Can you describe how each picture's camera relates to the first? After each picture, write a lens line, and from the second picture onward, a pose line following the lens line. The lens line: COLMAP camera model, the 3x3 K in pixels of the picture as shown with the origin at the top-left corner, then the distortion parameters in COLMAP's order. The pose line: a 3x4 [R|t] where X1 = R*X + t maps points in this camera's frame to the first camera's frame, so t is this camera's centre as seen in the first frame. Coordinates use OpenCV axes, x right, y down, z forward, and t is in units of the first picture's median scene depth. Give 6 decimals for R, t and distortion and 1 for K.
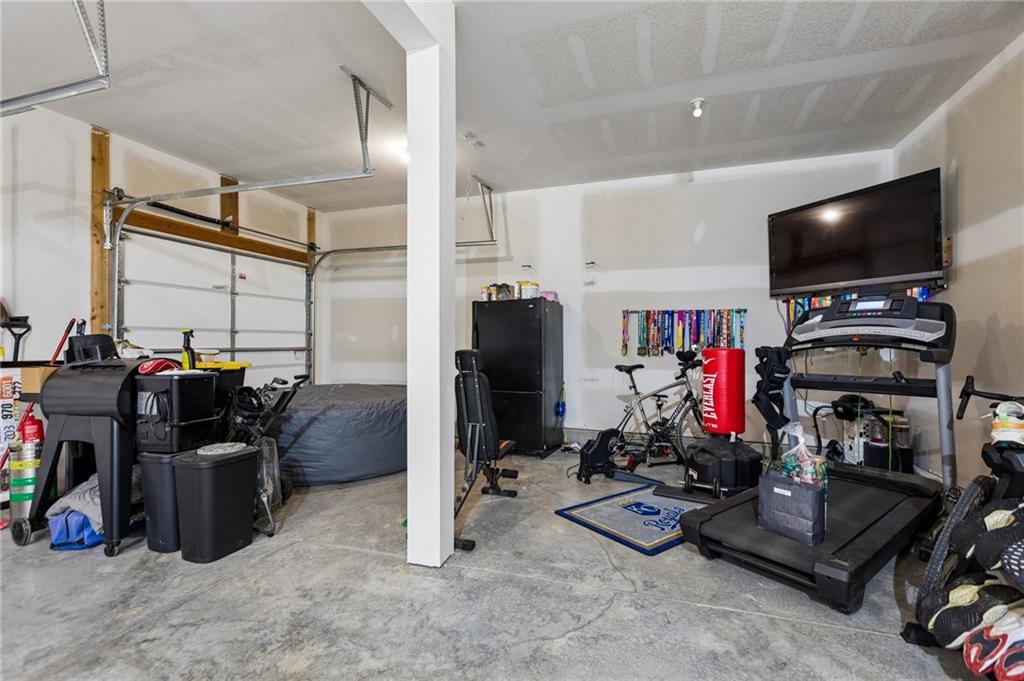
lens RADIAL K [[452.4, 0, 515.7], [0, 452.4, 341.5], [0, 0, 1]] dist [0.002224, -0.000647]
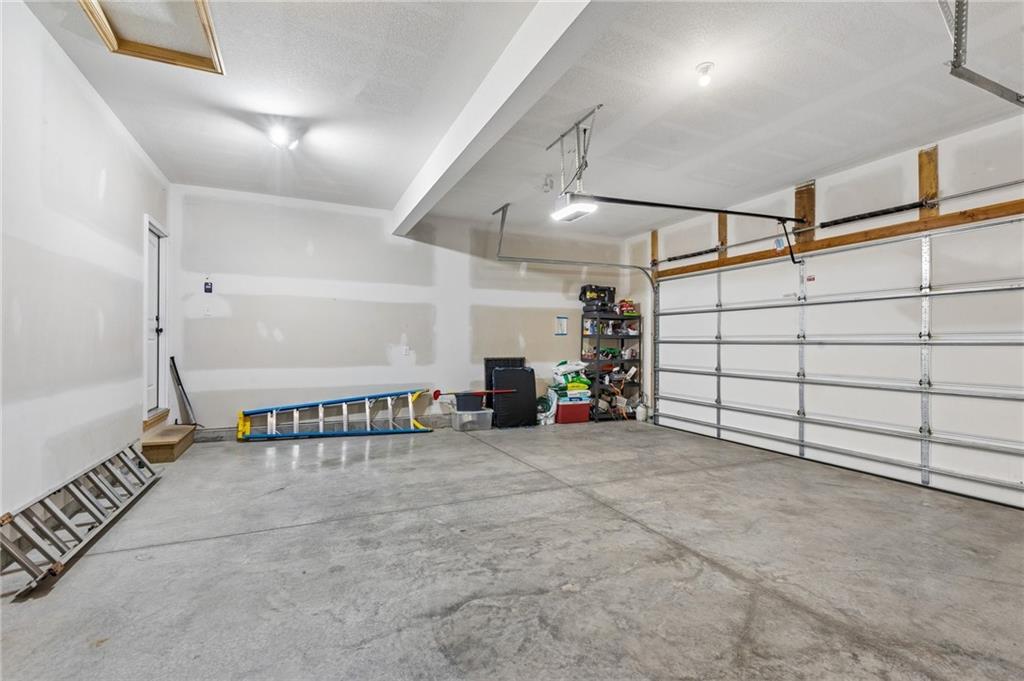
lens RADIAL K [[452.4, 0, 511.1], [0, 452.4, 342.7], [0, 0, 1]] dist [0.002224, -0.000647]
pose [[-0.733539, -0.003322, -0.679639, 0.393489], [0.005179, 0.999932, -0.010478, -0.023003], [0.679628, -0.011206, -0.733472, 1.131505]]
